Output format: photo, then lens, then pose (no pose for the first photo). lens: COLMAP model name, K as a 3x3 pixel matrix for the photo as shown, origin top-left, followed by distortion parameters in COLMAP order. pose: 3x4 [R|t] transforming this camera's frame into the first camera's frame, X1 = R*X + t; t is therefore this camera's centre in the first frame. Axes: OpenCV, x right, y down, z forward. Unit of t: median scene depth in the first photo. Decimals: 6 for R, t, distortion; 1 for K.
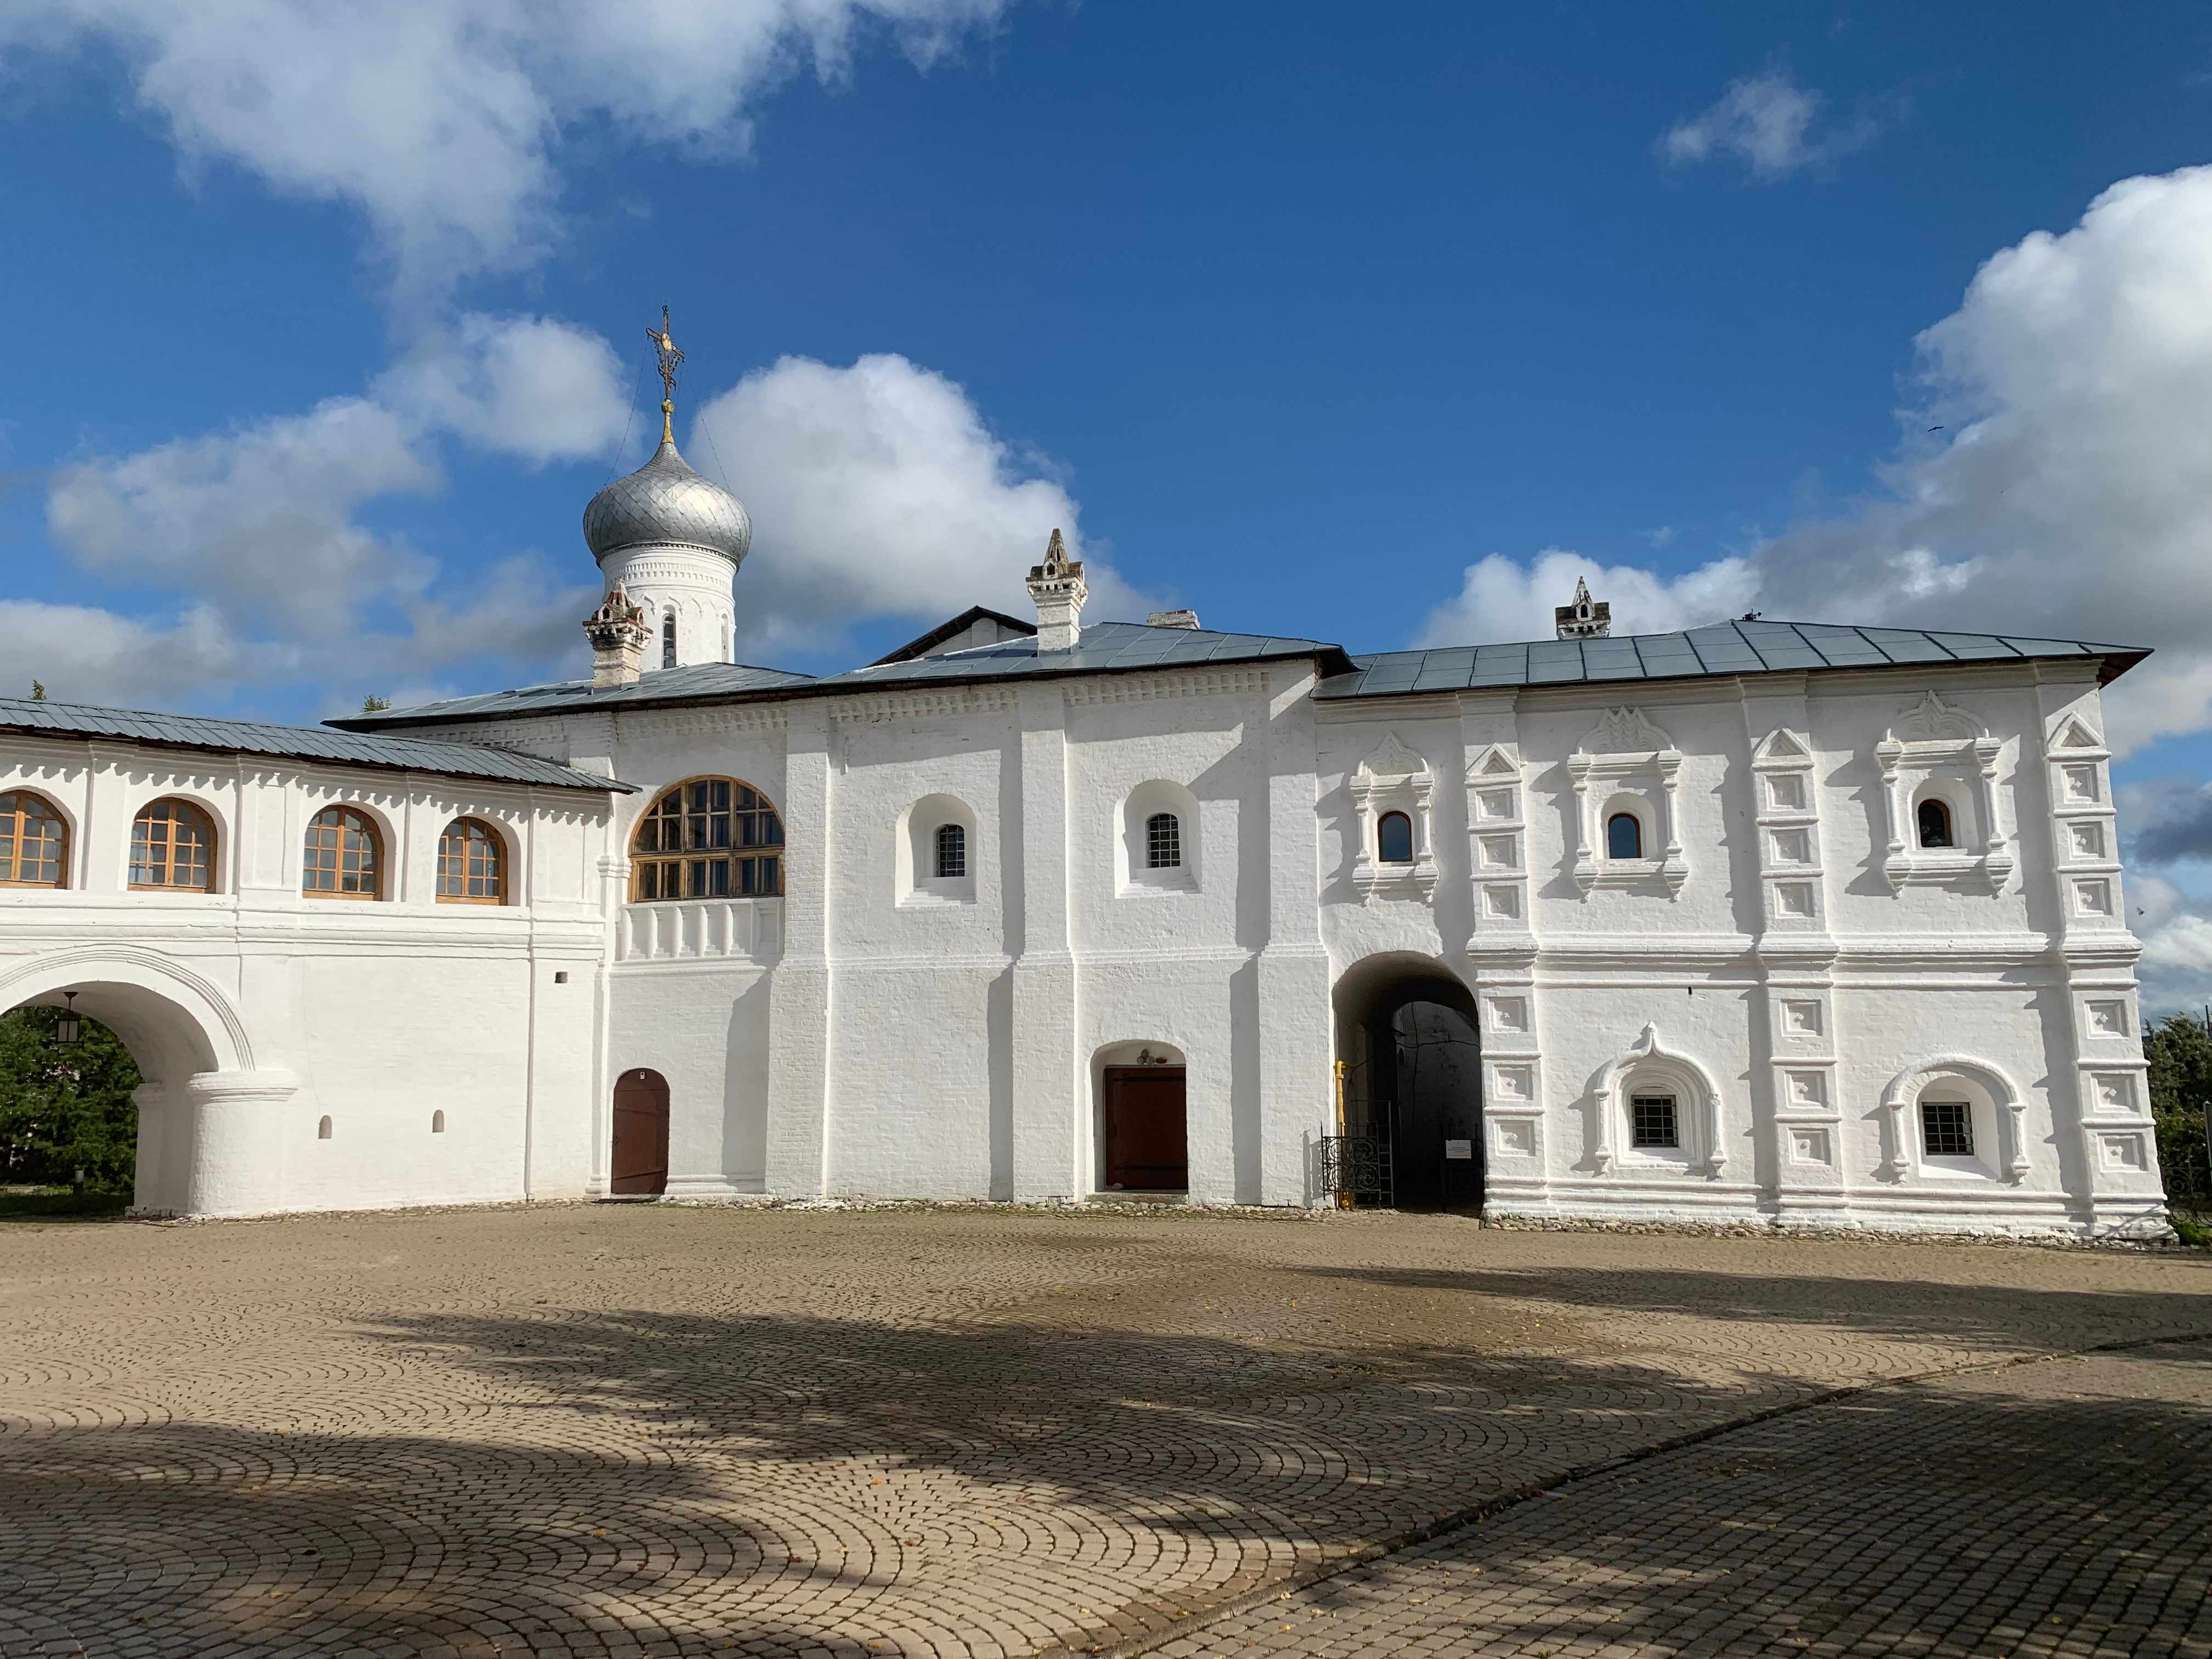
lens RADIAL K [[1674.1, 0, 1105.1], [0, 1674.1, 832.0], [0, 0, 1]] dist [0.005856, 0.001269]
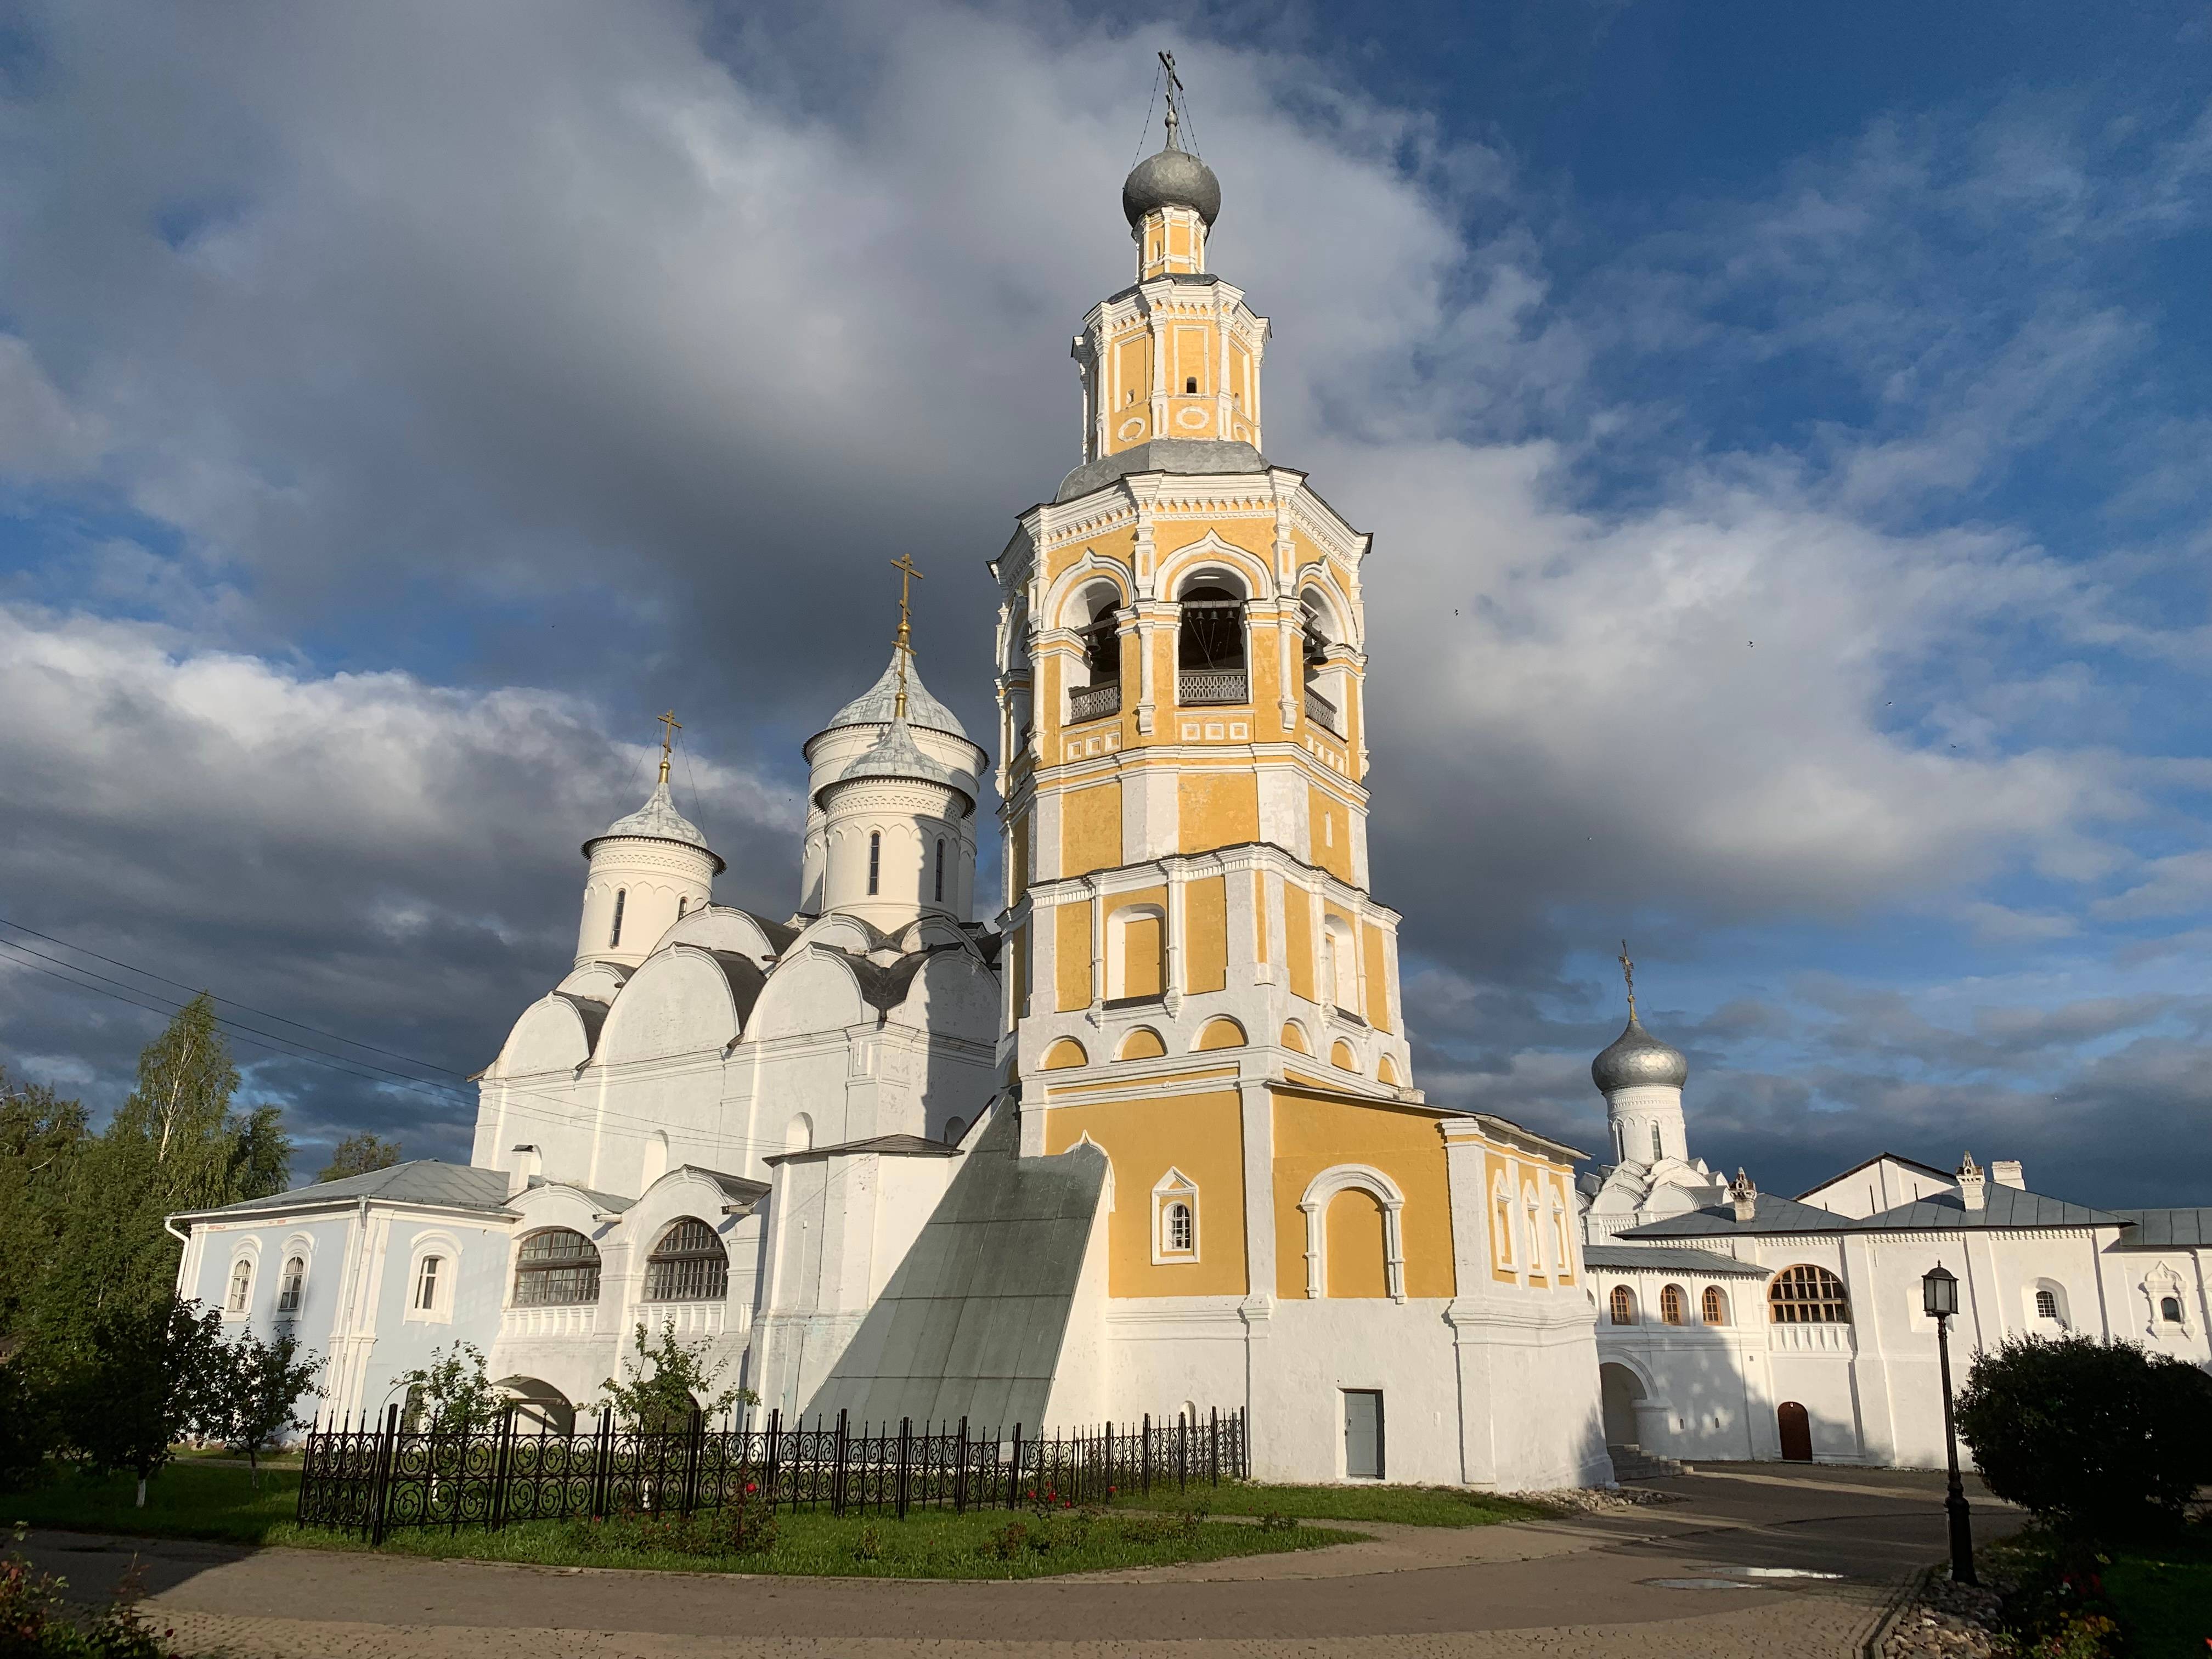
lens RADIAL K [[1674.1, 0, 1105.0], [0, 1674.1, 828.7], [0, 0, 1]] dist [0.005856, 0.001269]
pose [[0.939062, -0.081513, -0.333944, -0.318287], [0.020841, 0.983192, -0.181382, -0.218182], [0.343116, 0.163369, 0.924977, -1.468322]]
